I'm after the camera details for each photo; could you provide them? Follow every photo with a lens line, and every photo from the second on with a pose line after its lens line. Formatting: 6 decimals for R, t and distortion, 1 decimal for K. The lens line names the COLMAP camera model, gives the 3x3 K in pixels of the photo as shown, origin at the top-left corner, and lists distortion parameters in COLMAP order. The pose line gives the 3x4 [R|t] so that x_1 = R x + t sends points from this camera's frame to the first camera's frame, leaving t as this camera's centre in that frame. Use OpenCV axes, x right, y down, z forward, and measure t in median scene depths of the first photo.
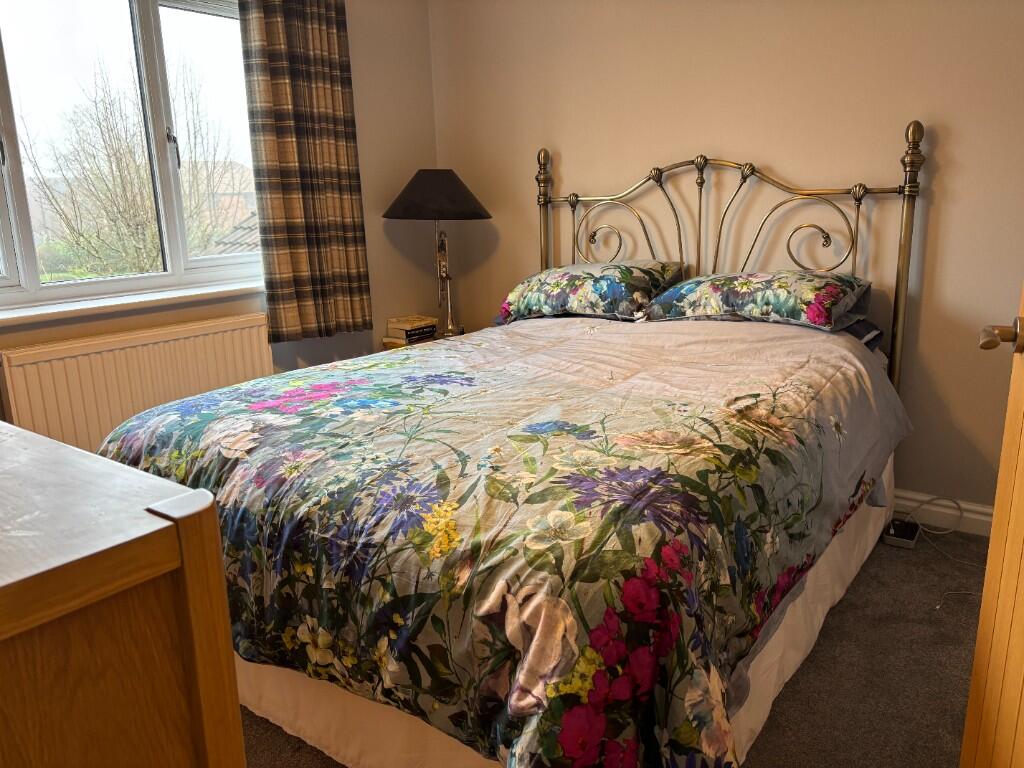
lens RADIAL K [[746.9, 0, 508.9], [0, 746.9, 380.9], [0, 0, 1]] dist [0.135029, -0.322178]
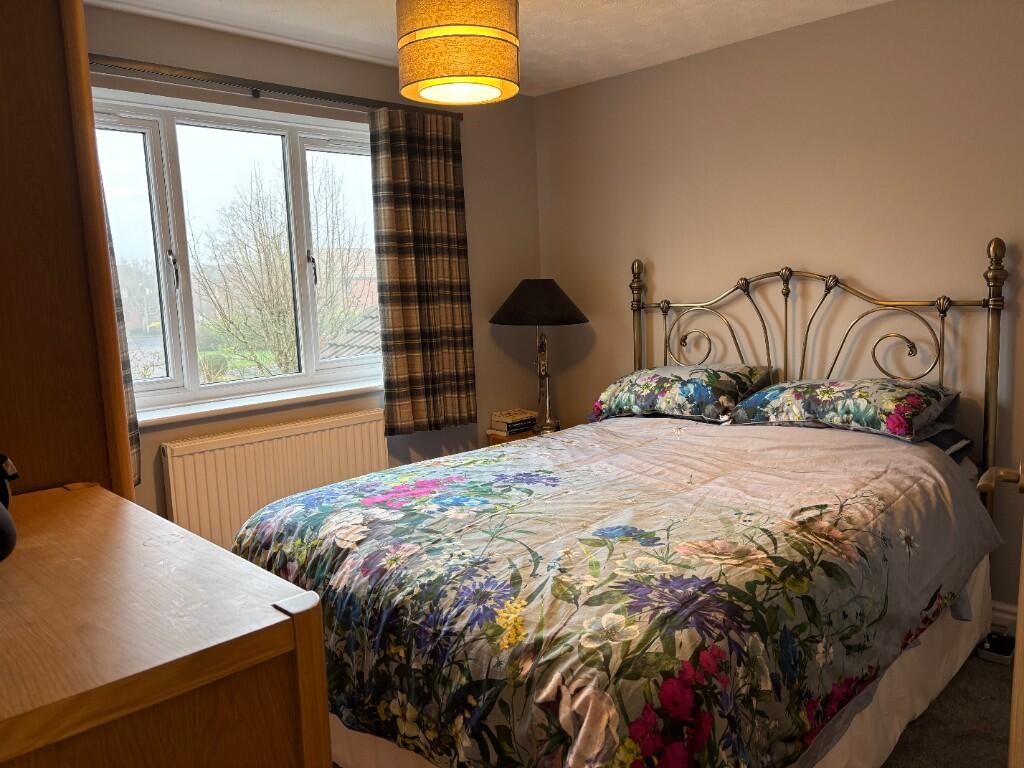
lens RADIAL K [[760.5, 0, 512.0], [0, 760.5, 384.0], [0, 0, 1]] dist [0.022412, -0.006454]
pose [[0.988254, 0.010317, -0.152469, 0.067623], [-0.024690, 0.995390, -0.092678, -0.047287], [0.150810, 0.095354, 0.983953, -0.146716]]
